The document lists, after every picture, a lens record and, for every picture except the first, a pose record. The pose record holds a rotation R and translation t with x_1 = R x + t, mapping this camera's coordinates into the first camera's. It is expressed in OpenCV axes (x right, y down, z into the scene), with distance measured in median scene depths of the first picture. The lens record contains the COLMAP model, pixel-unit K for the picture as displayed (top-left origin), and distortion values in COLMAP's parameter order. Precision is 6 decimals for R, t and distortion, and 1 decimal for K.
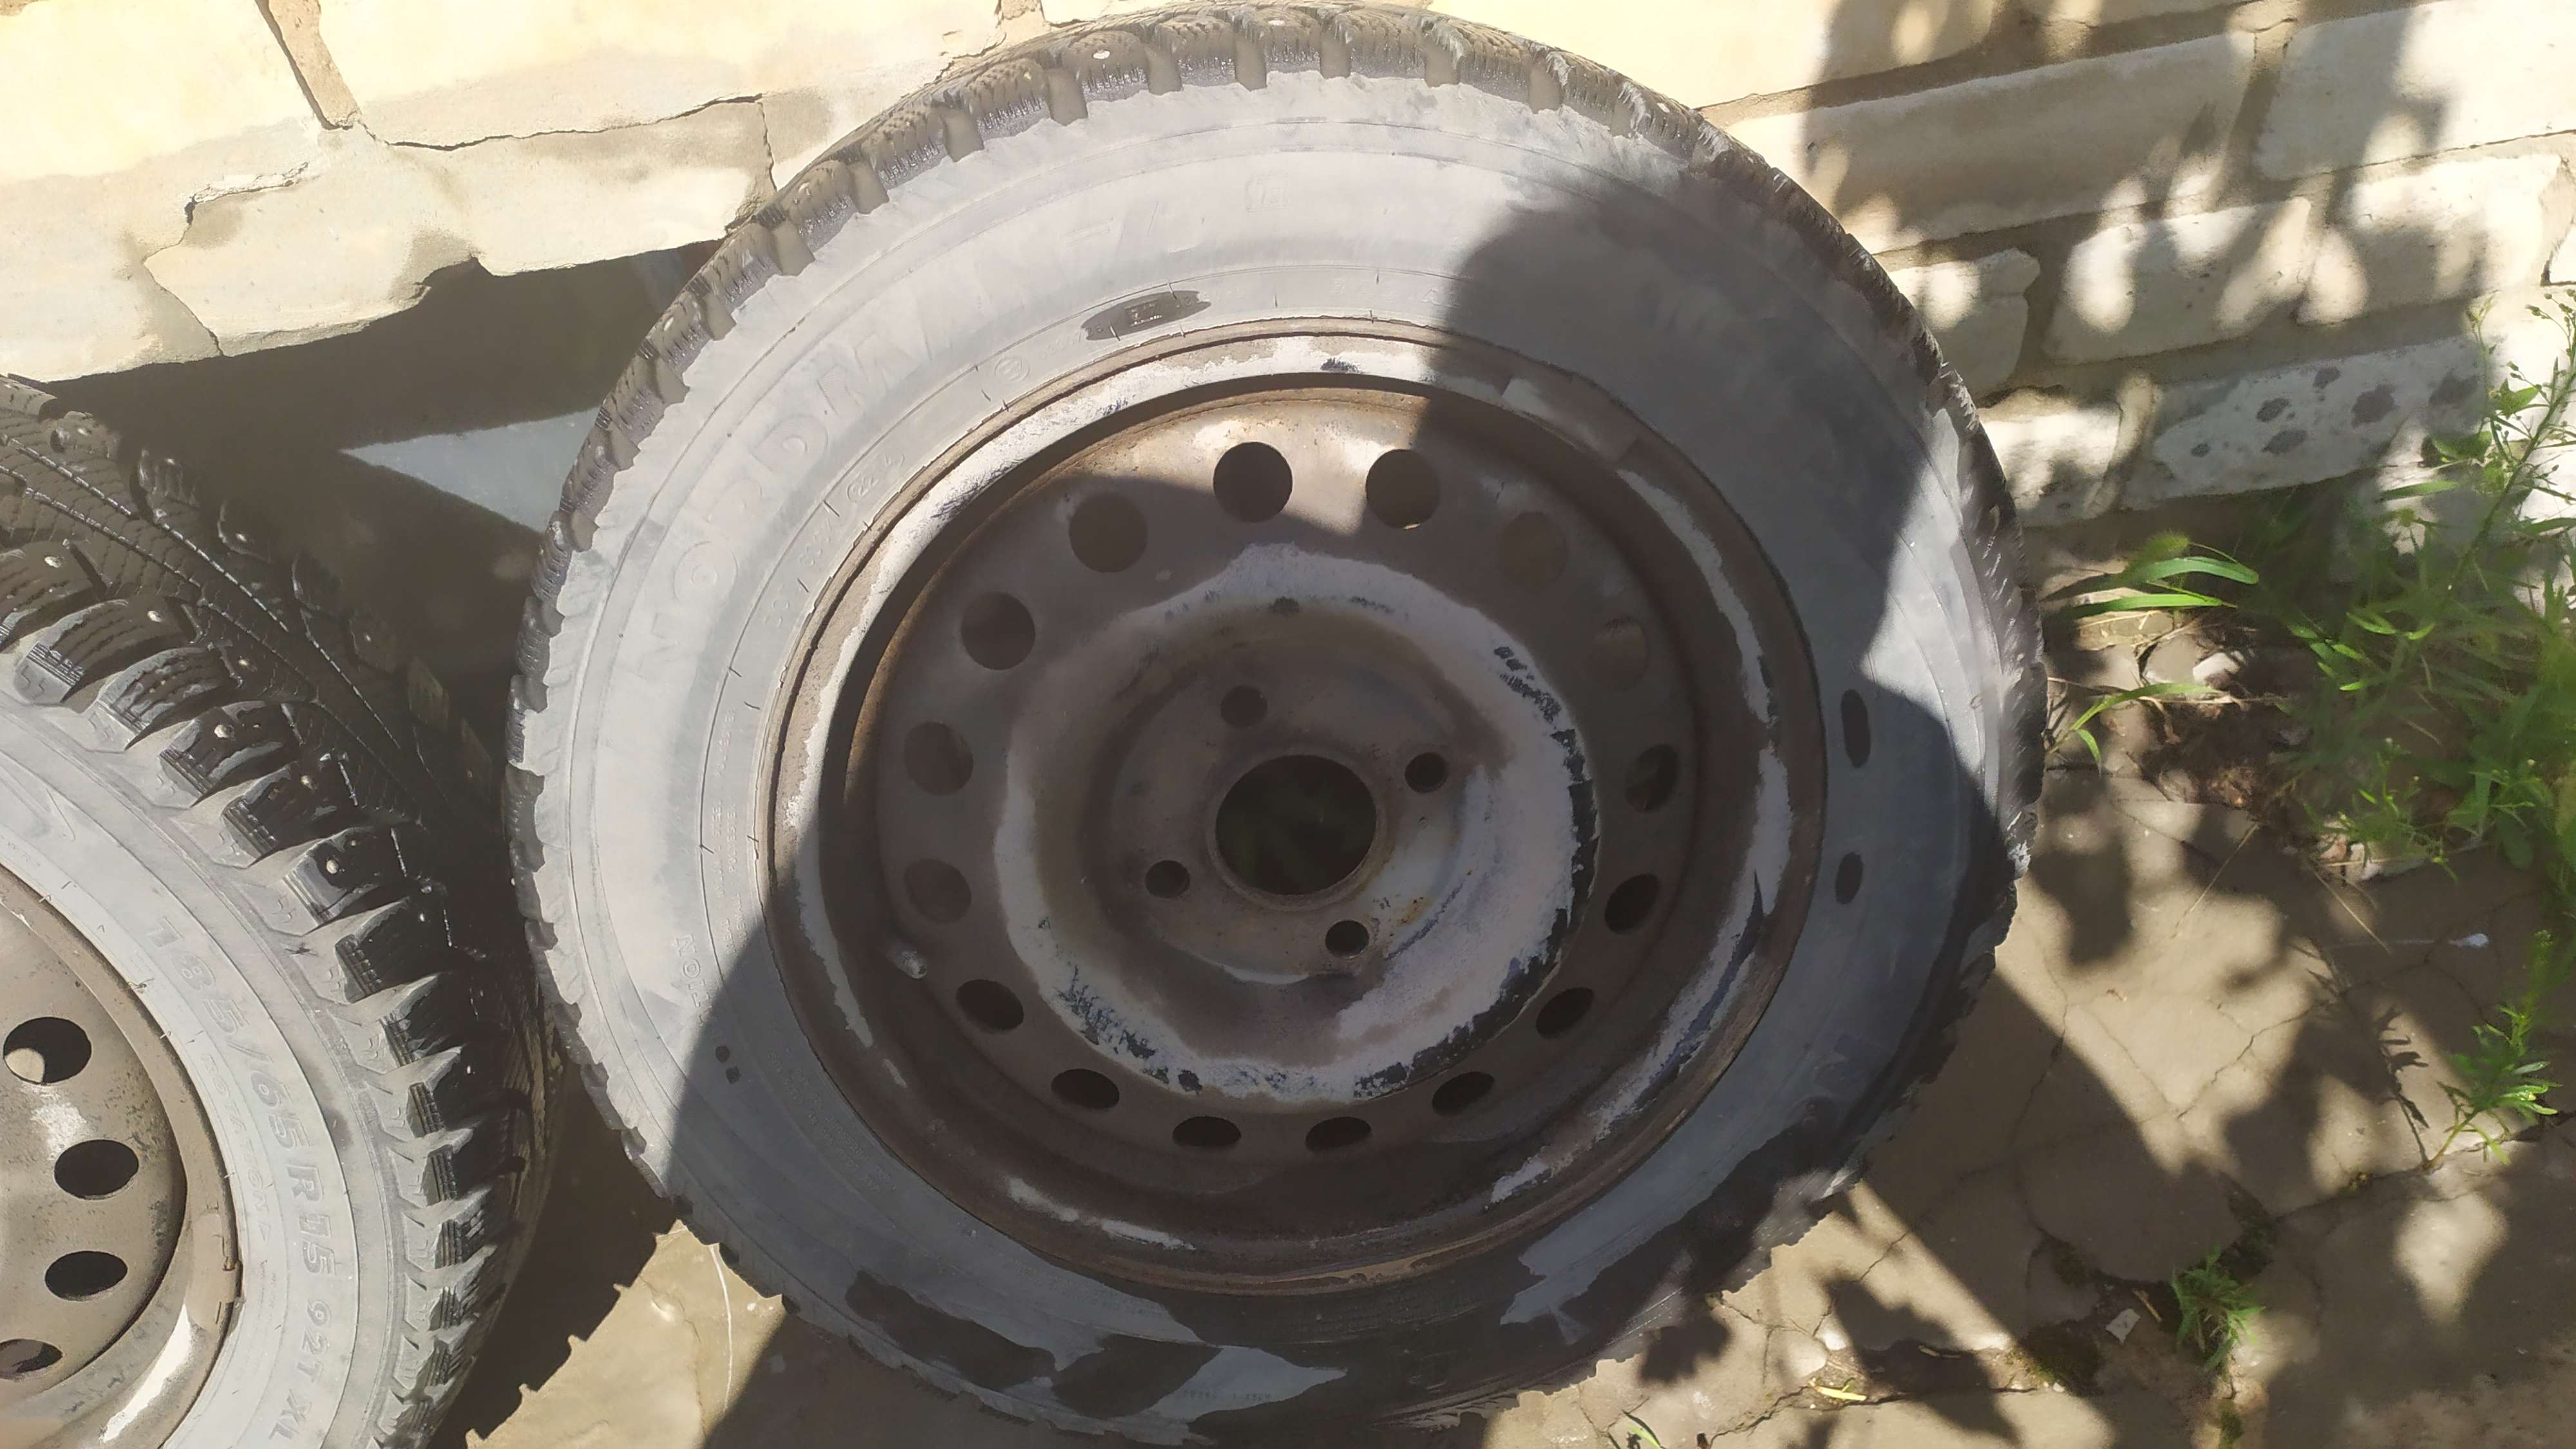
lens RADIAL K [[1947.2, 0, 1297.9], [0, 1947.2, 713.1], [0, 0, 1]] dist [0.071945, -0.064749]
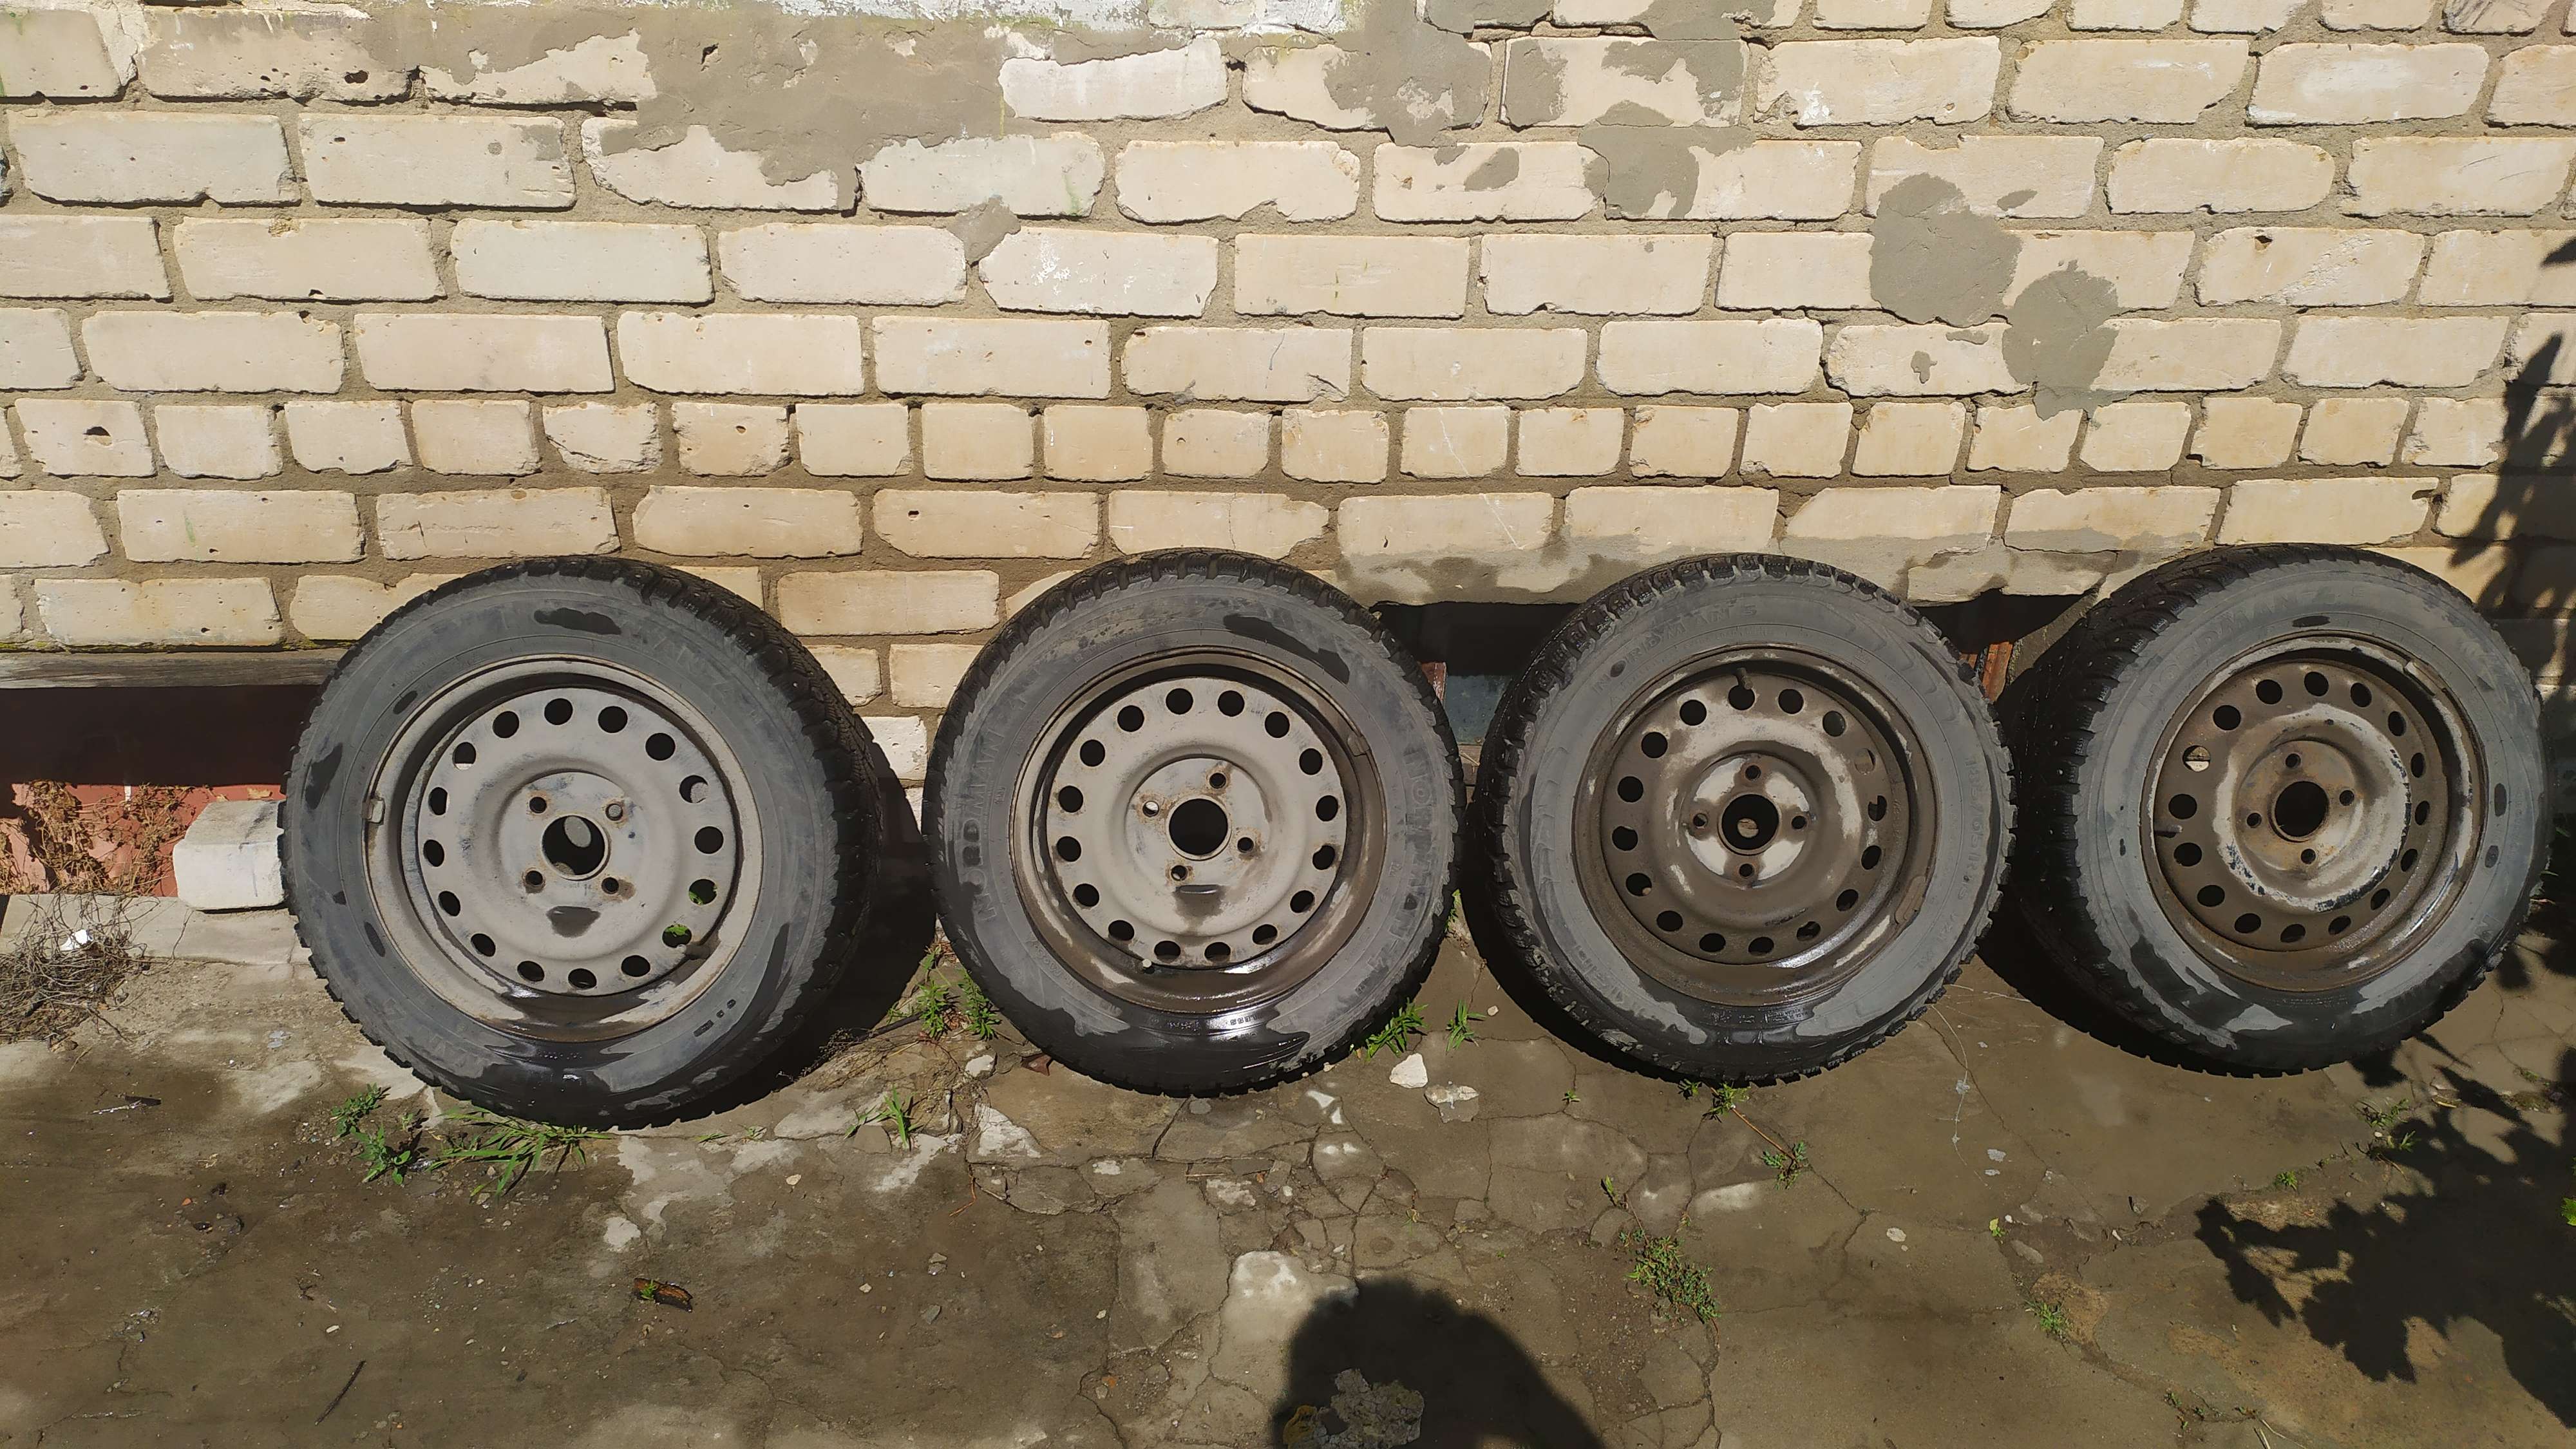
lens RADIAL K [[1947.2, 0, 1297.9], [0, 1947.2, 713.1], [0, 0, 1]] dist [0.071945, -0.064749]
pose [[0.985987, 0.164678, 0.026654, -1.586046], [-0.147394, 0.934804, -0.323135, 1.102776], [-0.078130, 0.314678, 0.945977, -1.714590]]
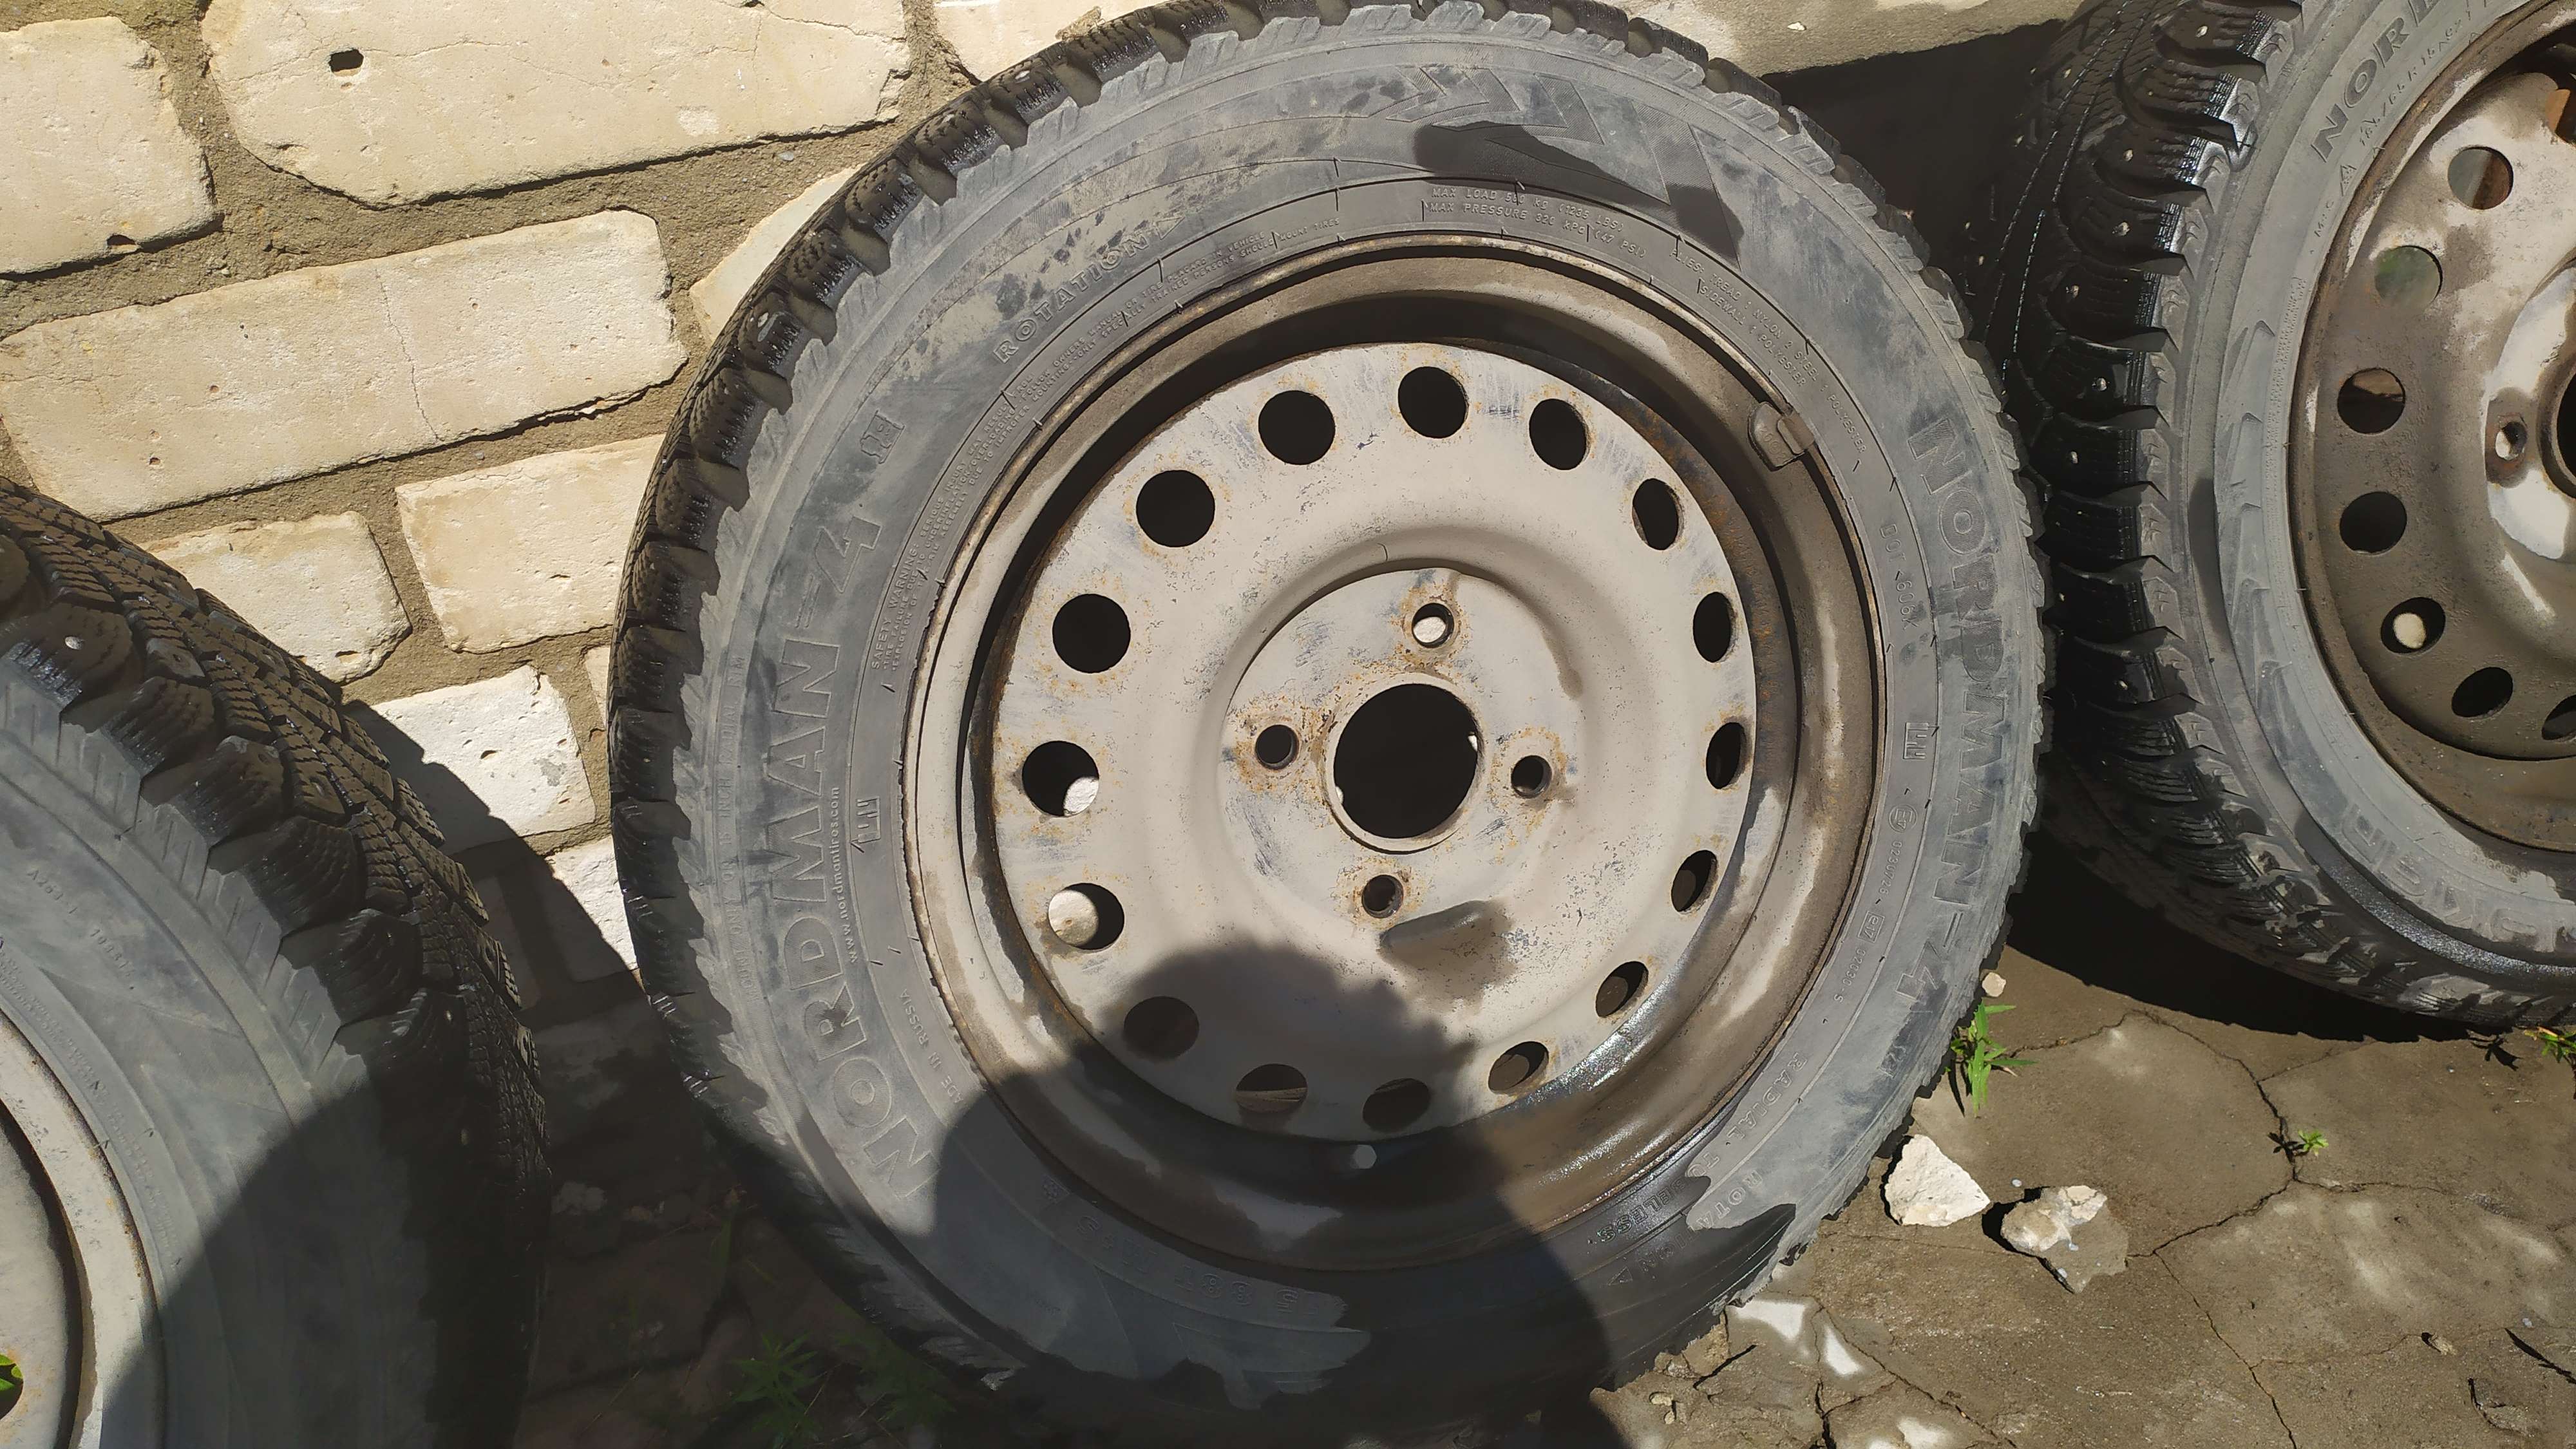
lens RADIAL K [[1947.2, 0, 1297.9], [0, 1947.2, 713.1], [0, 0, 1]] dist [0.071945, -0.064749]
pose [[0.971725, -0.089319, 0.218568, -1.905068], [0.144369, 0.957250, -0.250658, 0.590124], [-0.186835, 0.275125, 0.943079, 0.053223]]
